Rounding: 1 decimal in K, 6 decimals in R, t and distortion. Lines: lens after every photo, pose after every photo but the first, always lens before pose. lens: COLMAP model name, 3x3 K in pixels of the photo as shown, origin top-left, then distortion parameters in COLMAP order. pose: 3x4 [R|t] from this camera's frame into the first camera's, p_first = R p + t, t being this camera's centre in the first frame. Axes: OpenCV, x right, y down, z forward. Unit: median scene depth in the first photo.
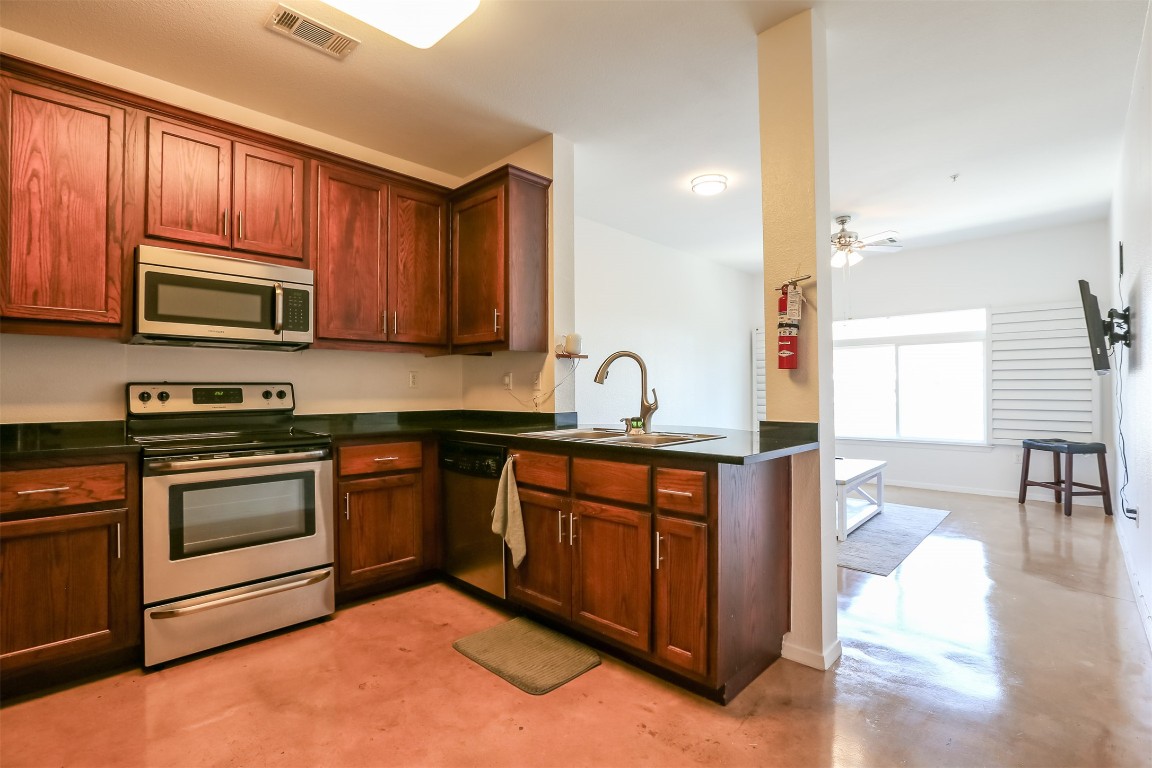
lens RADIAL K [[535.2, 0, 575.9], [0, 535.2, 388.1], [0, 0, 1]] dist [-0.047983, 0.018974]
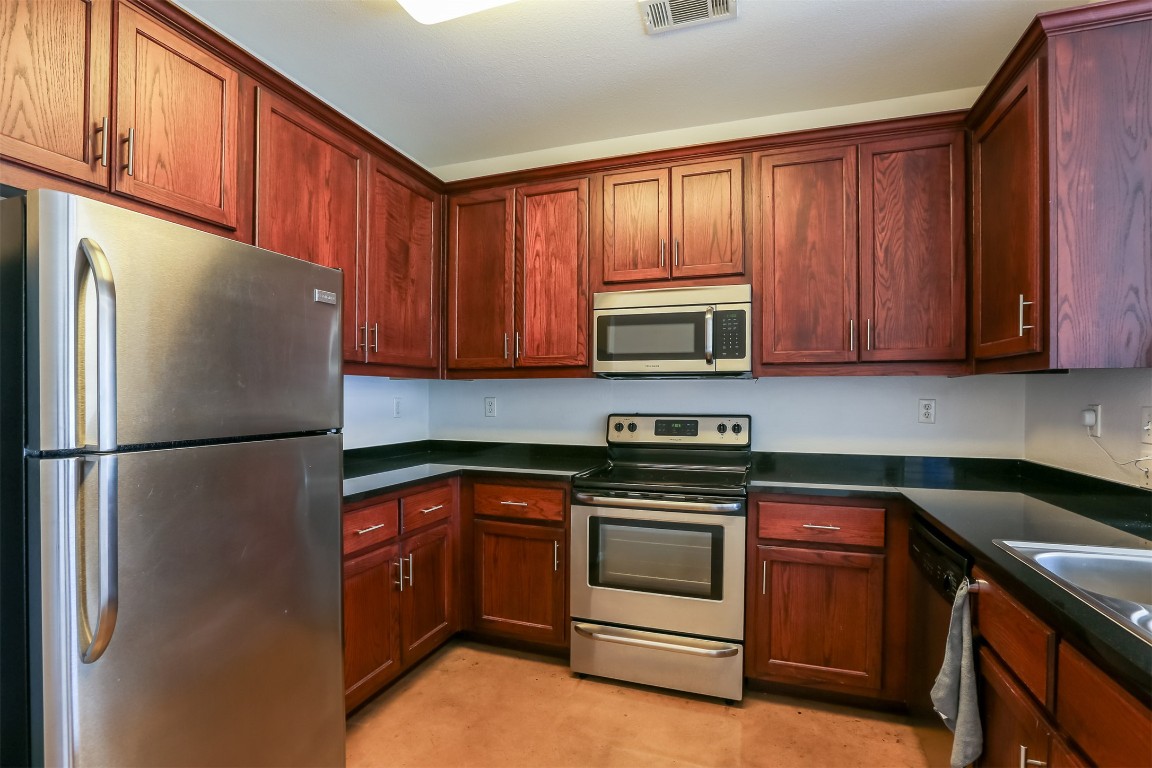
lens RADIAL K [[541.5, 0, 579.7], [0, 541.5, 402.3], [0, 0, 1]] dist [-0.050655, 0.021002]
pose [[0.426973, 0.017182, -0.904101, 0.165866], [0.000648, 0.999813, 0.019306, -0.053046], [0.904264, -0.008829, 0.426882, 0.392865]]
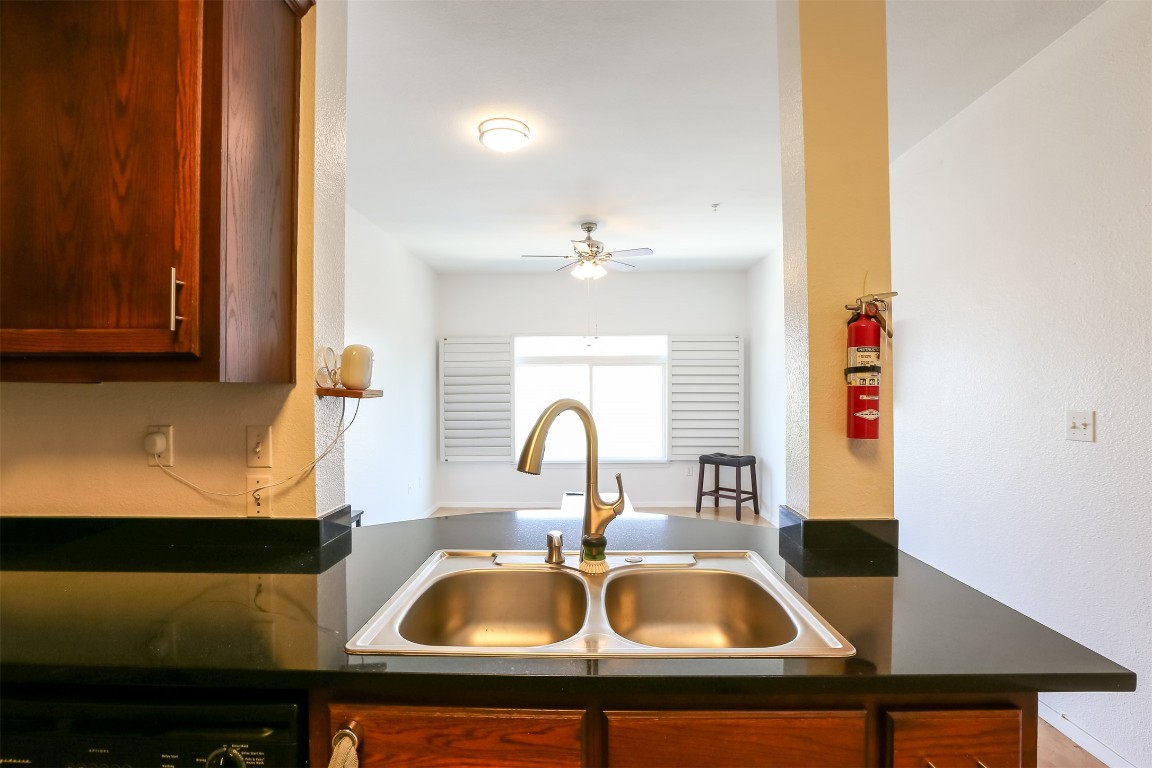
lens RADIAL K [[535.2, 0, 575.9], [0, 535.2, 388.1], [0, 0, 1]] dist [-0.047983, 0.018974]
pose [[0.727519, 0.004640, 0.686071, -0.216767], [-0.002772, 0.999989, -0.003823, -0.072699], [-0.686082, 0.000879, 0.727524, 0.613352]]
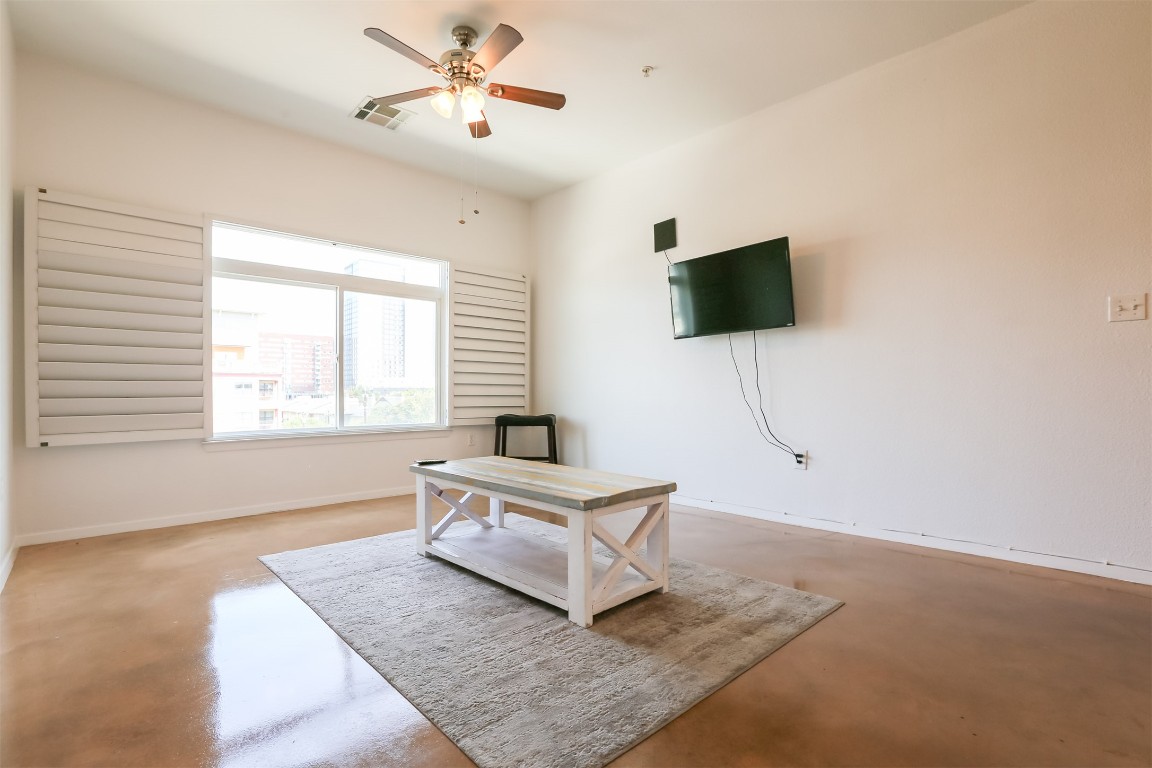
lens RADIAL K [[541.5, 0, 579.7], [0, 541.5, 402.3], [0, 0, 1]] dist [-0.050655, 0.021002]
pose [[0.034605, -0.013034, 0.999316, -0.107082], [-0.005961, 0.999894, 0.013248, 0.107473], [-0.999383, -0.006416, 0.034524, 1.448271]]
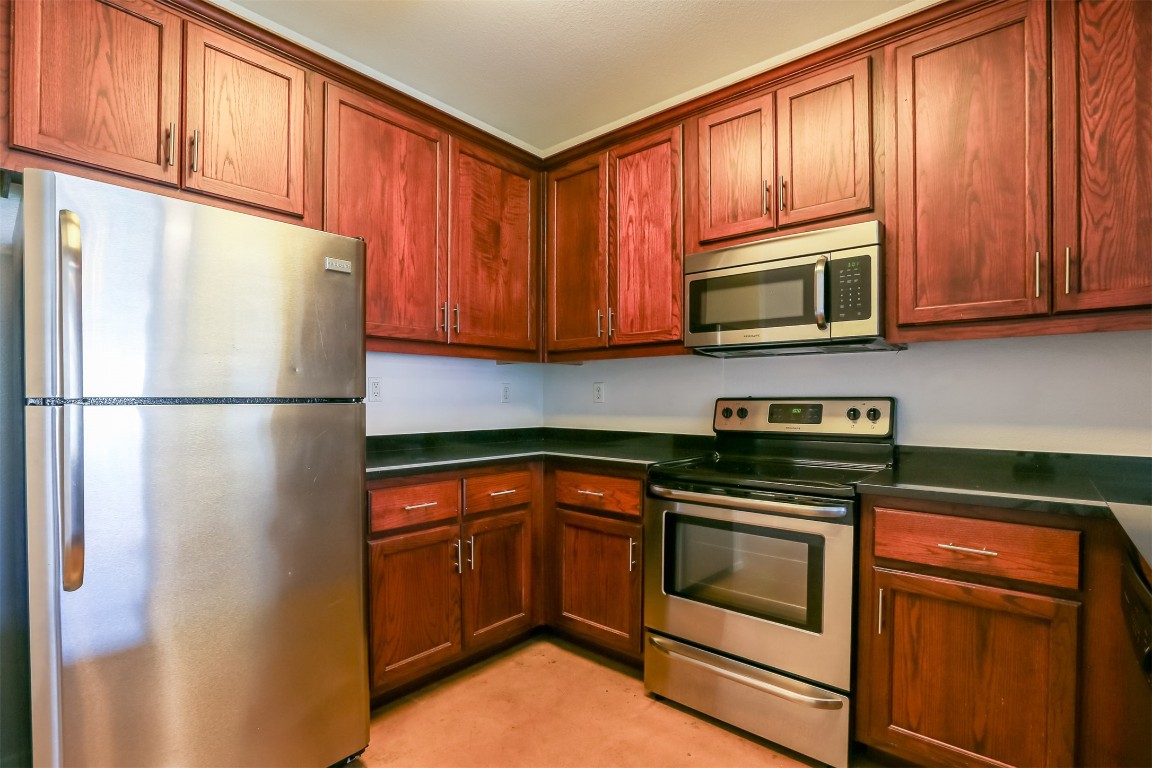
lens RADIAL K [[541.5, 0, 579.7], [0, 541.5, 402.3], [0, 0, 1]] dist [-0.050655, 0.021002]
pose [[0.064788, 0.013441, -0.997809, 0.121483], [0.004226, 0.999897, 0.013743, -0.015268], [0.997890, -0.005107, 0.064725, 0.609066]]
